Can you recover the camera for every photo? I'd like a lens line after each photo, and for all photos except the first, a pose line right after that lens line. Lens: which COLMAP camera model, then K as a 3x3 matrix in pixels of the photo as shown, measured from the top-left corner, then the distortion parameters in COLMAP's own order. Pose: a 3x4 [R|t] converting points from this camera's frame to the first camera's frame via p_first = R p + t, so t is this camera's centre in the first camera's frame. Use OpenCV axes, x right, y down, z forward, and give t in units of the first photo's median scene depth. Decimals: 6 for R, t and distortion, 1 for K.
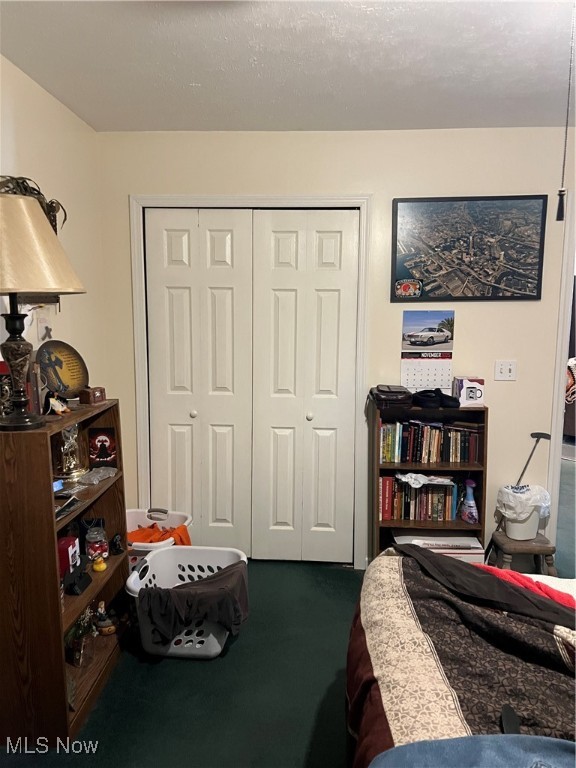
lens RADIAL K [[568.4, 0, 286.9], [0, 568.4, 389.9], [0, 0, 1]] dist [0.033056, -0.023397]
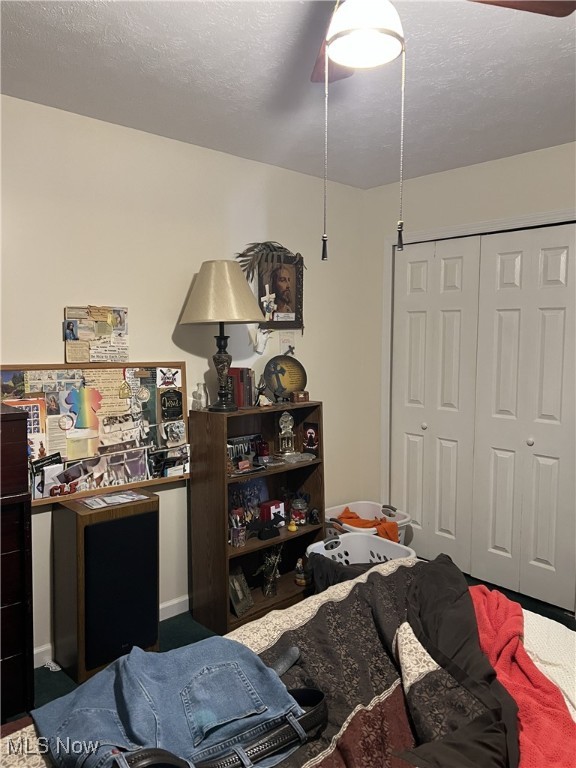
lens RADIAL K [[568.4, 0, 281.7], [0, 568.4, 376.5], [0, 0, 1]] dist [0.033056, -0.023397]
pose [[0.714670, 0.043828, -0.698087, 0.466201], [-0.087963, 0.995743, -0.027537, 0.002365], [0.693909, 0.081086, 0.715483, 0.019814]]
